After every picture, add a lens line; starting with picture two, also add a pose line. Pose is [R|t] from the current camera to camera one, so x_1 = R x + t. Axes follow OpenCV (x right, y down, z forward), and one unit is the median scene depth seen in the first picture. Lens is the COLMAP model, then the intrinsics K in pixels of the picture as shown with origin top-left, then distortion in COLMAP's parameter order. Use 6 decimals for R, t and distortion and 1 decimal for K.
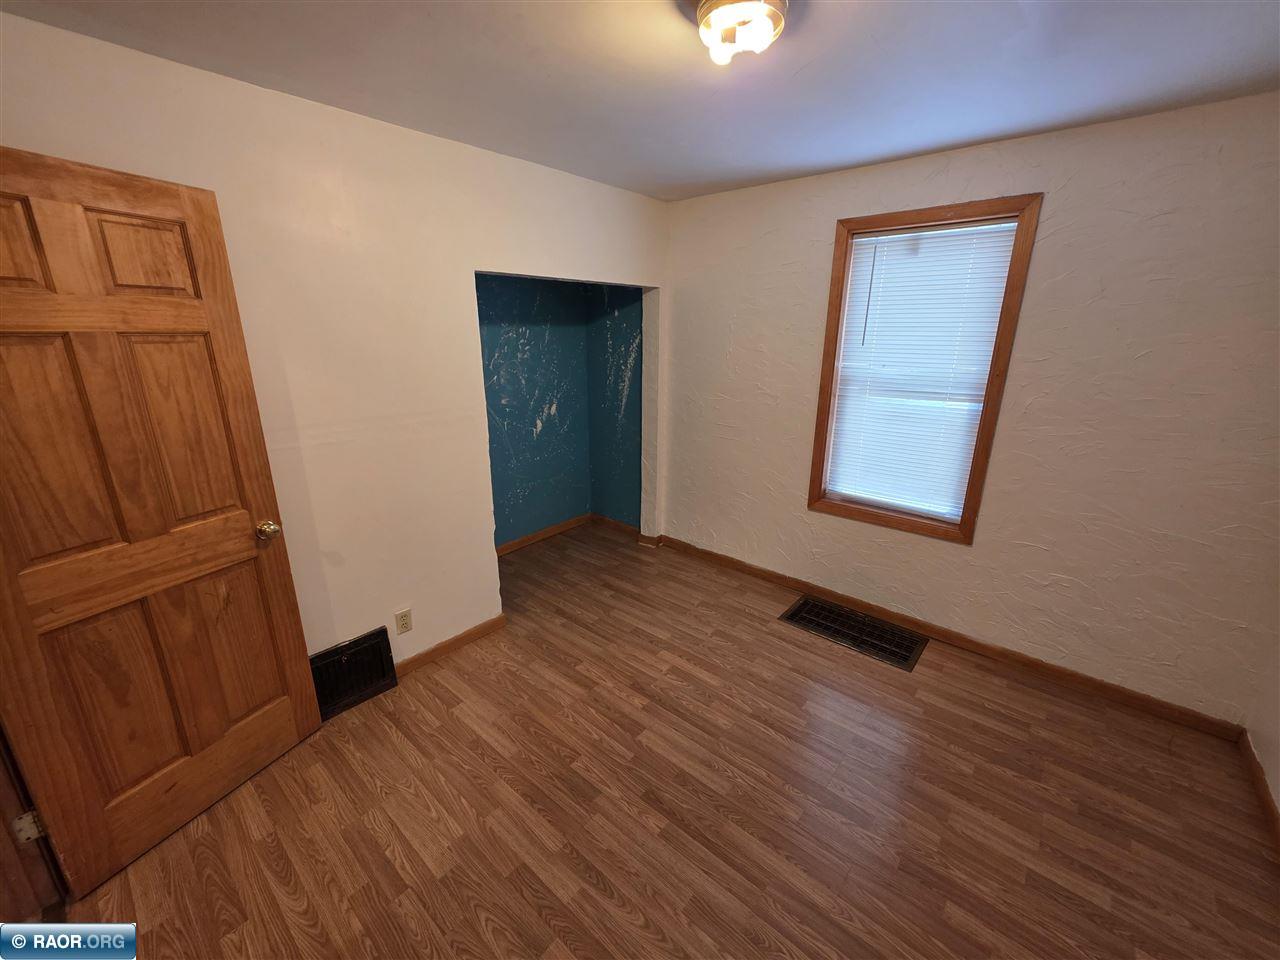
lens RADIAL K [[507.7, 0, 638.8], [0, 507.7, 478.3], [0, 0, 1]] dist [0.000760, -0.000011]
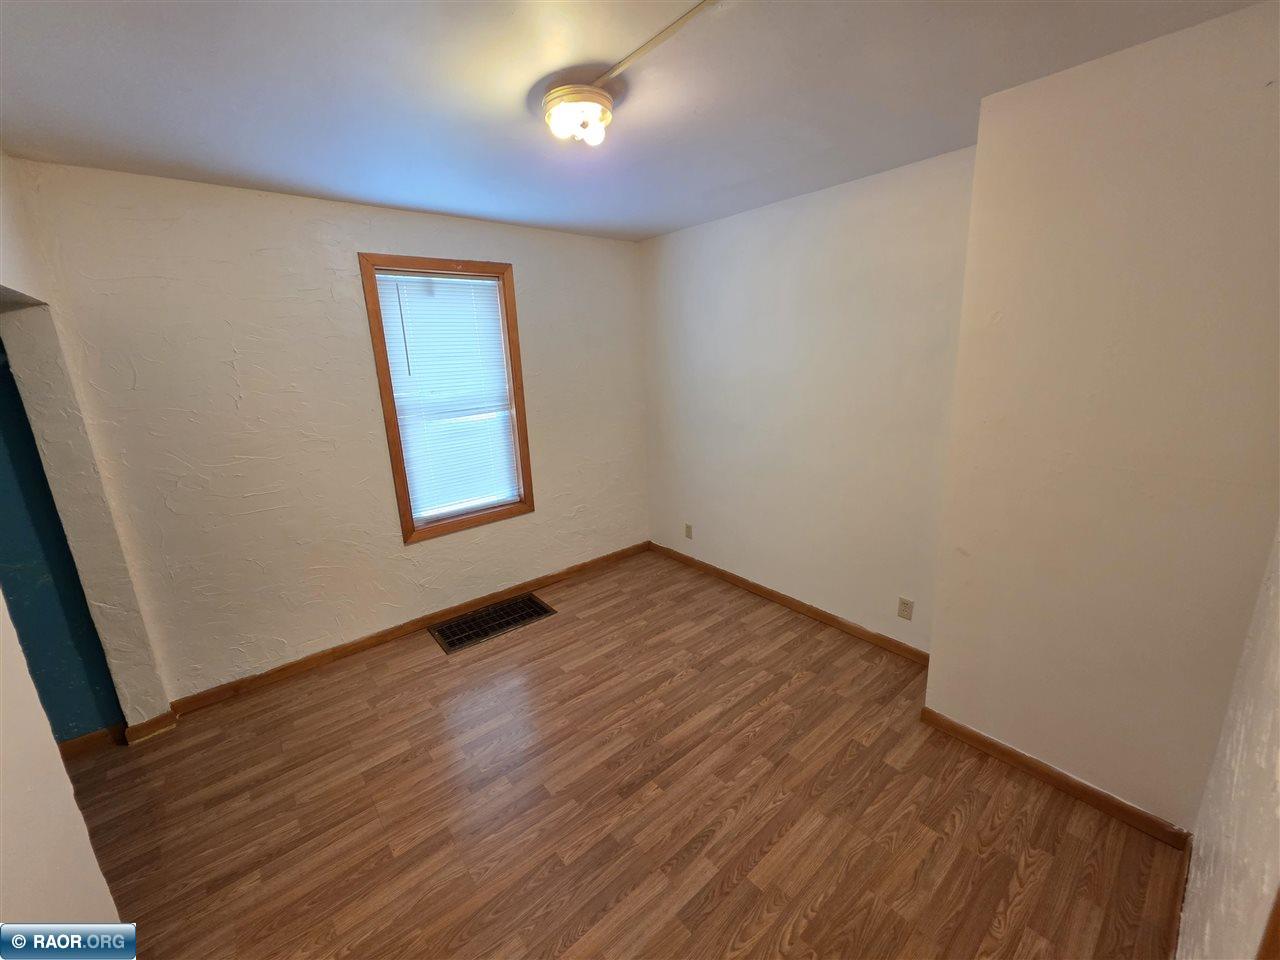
lens RADIAL K [[507.7, 0, 638.2], [0, 507.7, 477.4], [0, 0, 1]] dist [0.000760, -0.000011]
pose [[0.165236, -0.249729, 0.954113, -0.695897], [0.316257, 0.929741, 0.188580, -0.145347], [-0.934173, 0.270585, 0.232605, 0.469673]]
